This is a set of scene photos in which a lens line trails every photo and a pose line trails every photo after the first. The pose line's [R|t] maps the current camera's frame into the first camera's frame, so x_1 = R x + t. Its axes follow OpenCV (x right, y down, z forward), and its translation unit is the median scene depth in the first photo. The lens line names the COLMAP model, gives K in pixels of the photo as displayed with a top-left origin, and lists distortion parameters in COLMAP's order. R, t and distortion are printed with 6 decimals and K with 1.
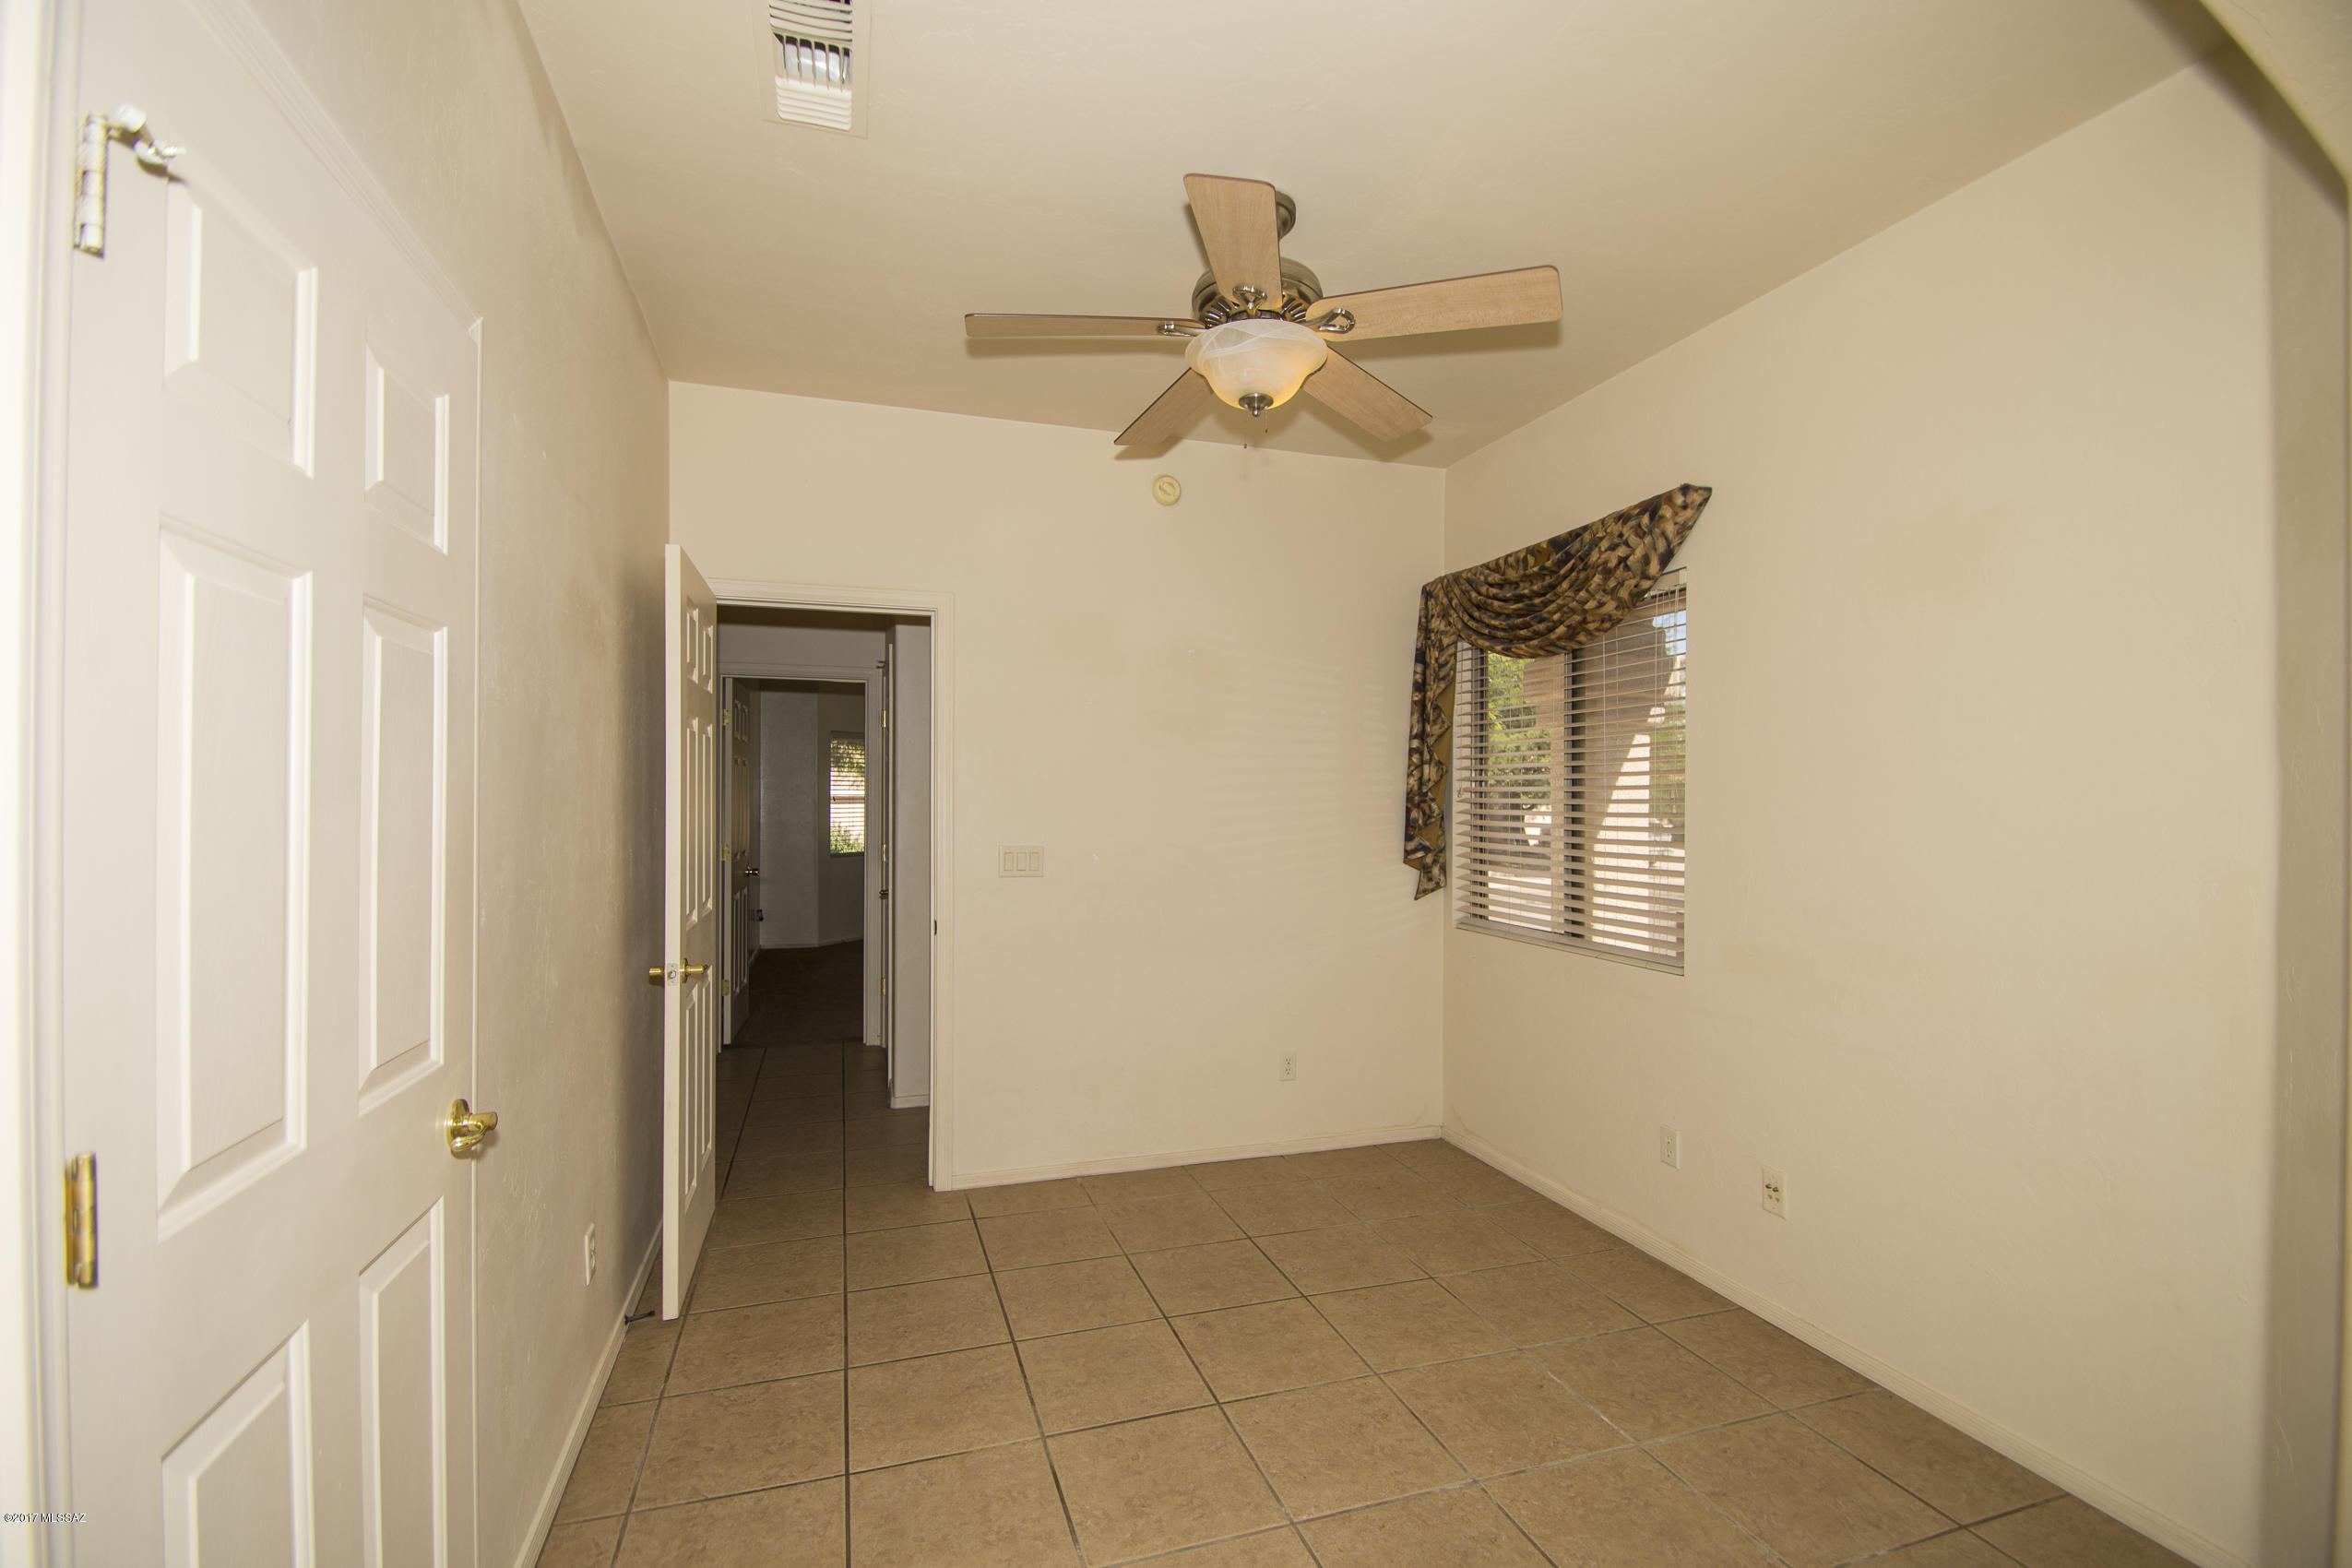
lens RADIAL K [[1041.8, 0, 1169.2], [0, 1041.8, 796.9], [0, 0, 1]] dist [0.016744, -0.000265]
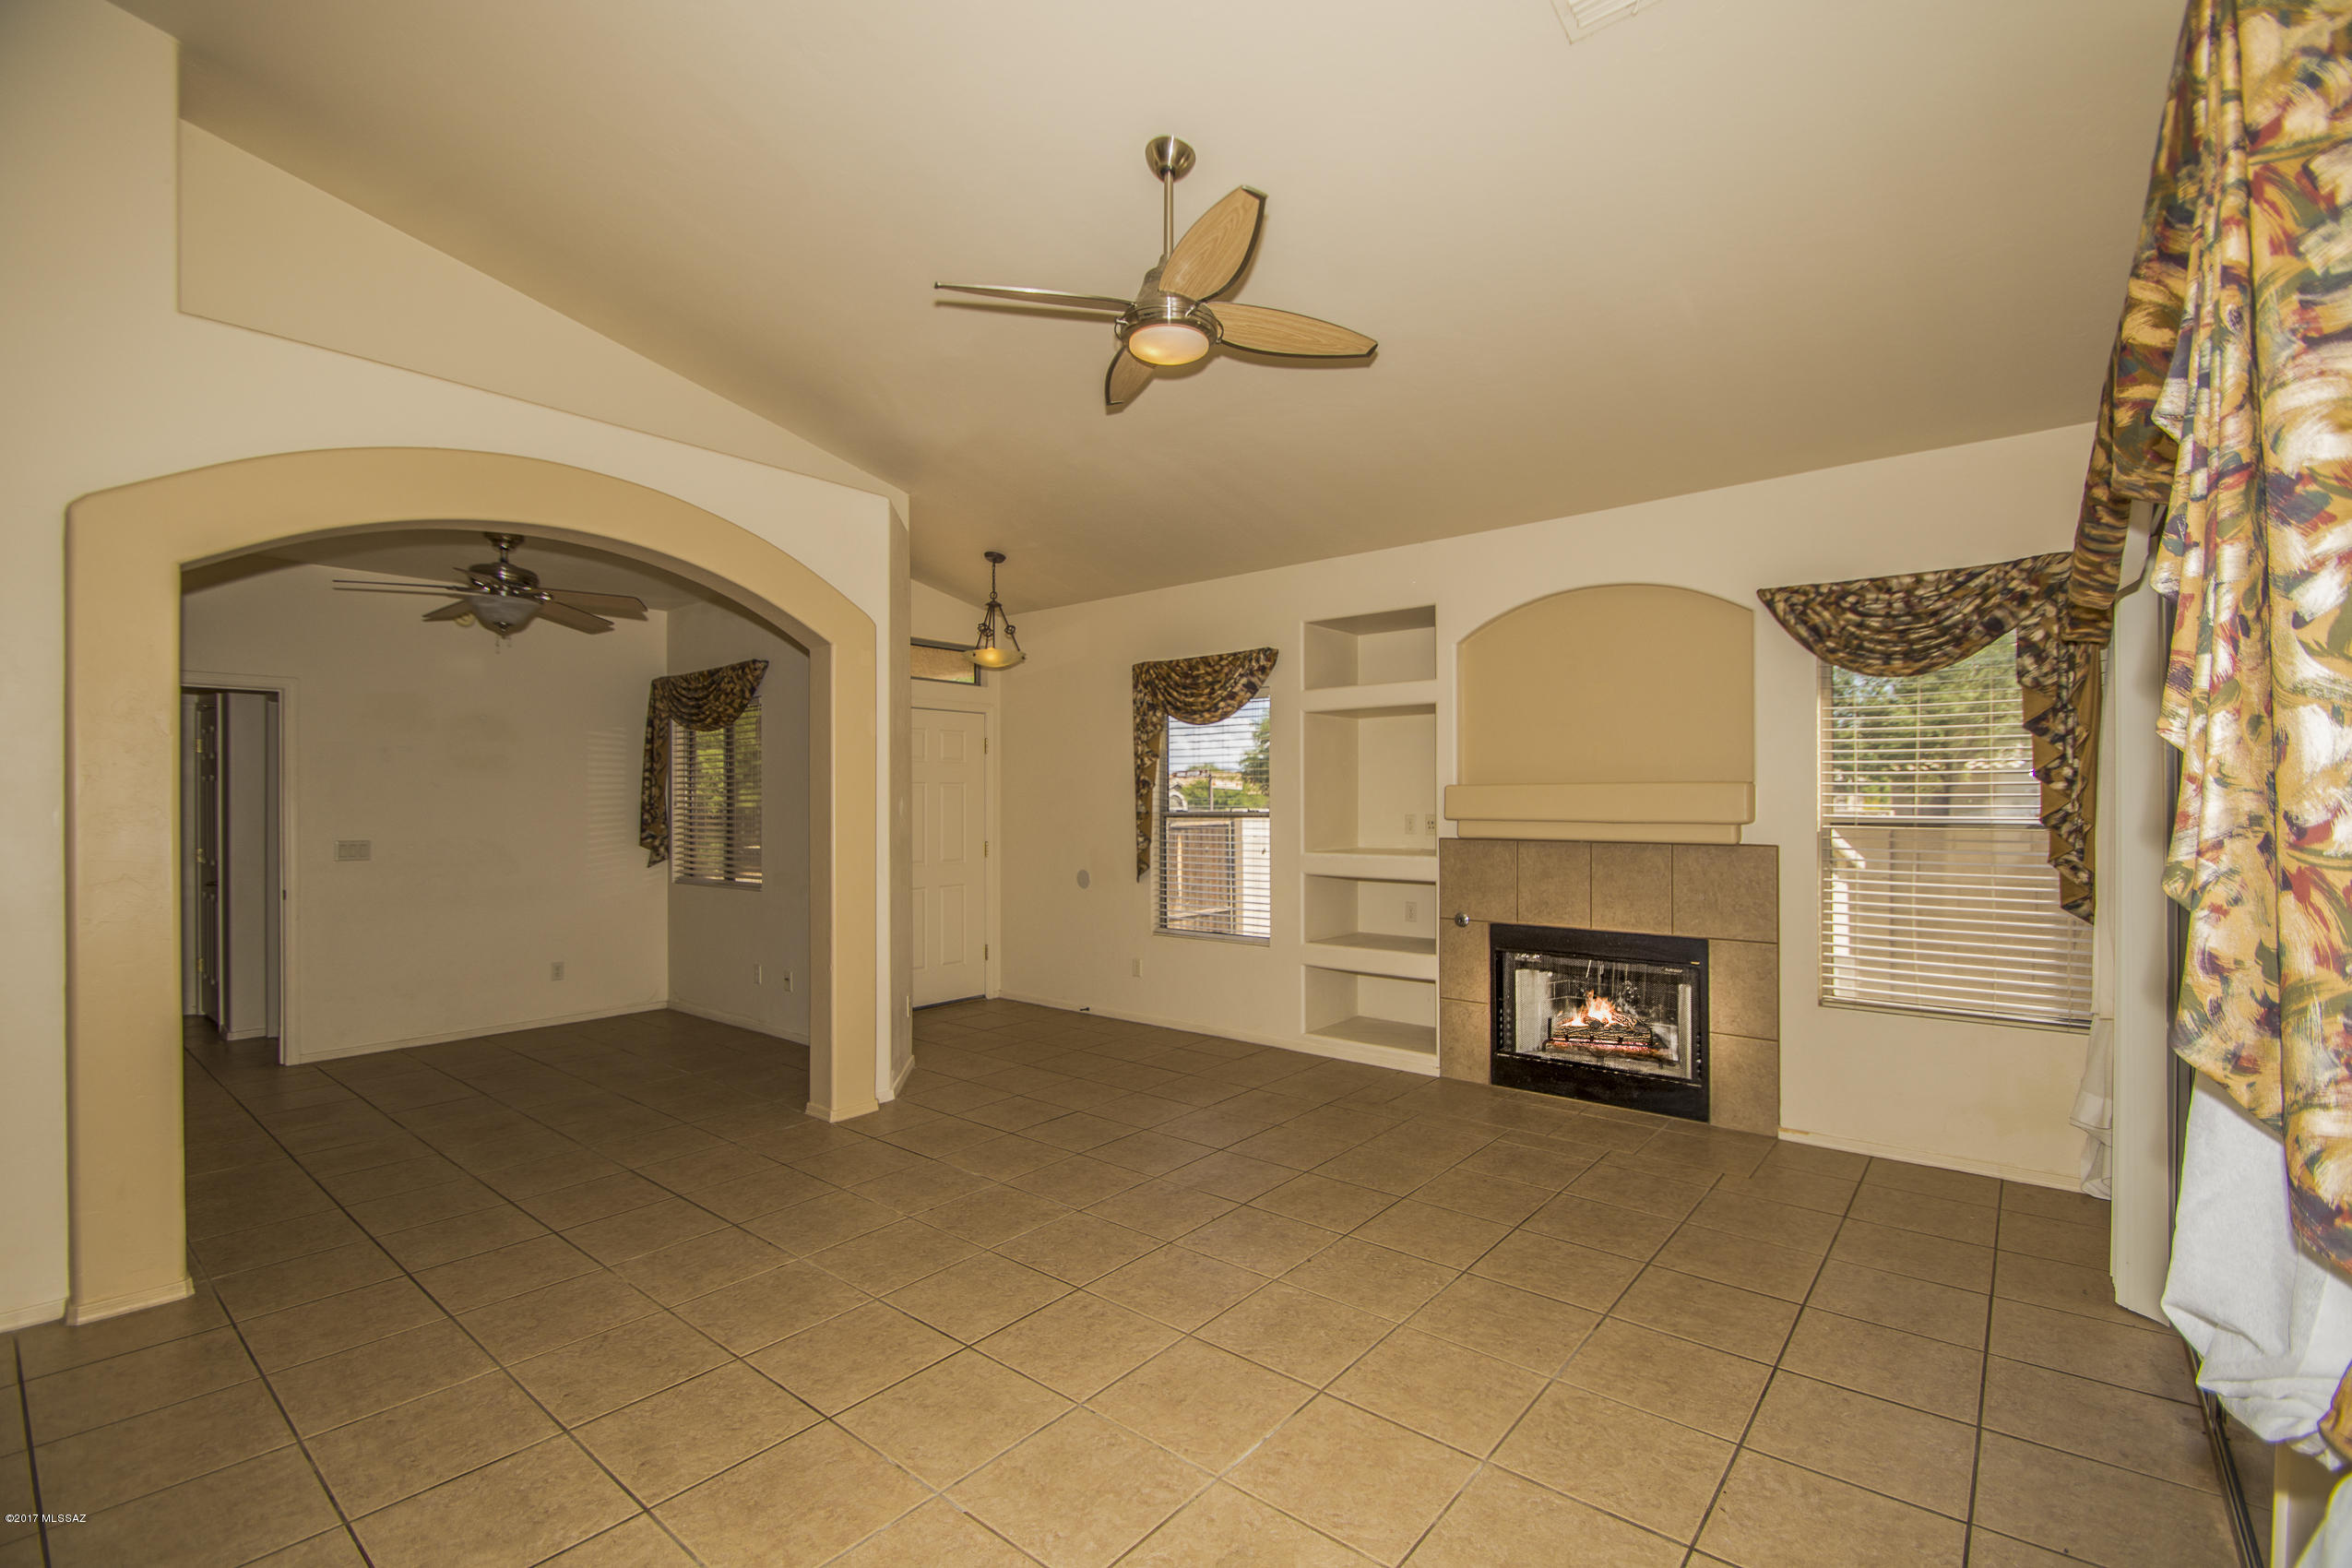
lens RADIAL K [[1026.7, 0, 1170.1], [0, 1026.7, 797.3], [0, 0, 1]] dist [0.015949, -0.018252]
pose [[0.841834, -0.002375, 0.539732, 0.063603], [0.006781, 0.999958, -0.006176, 0.002613], [-0.539694, 0.008859, 0.841815, -1.106513]]
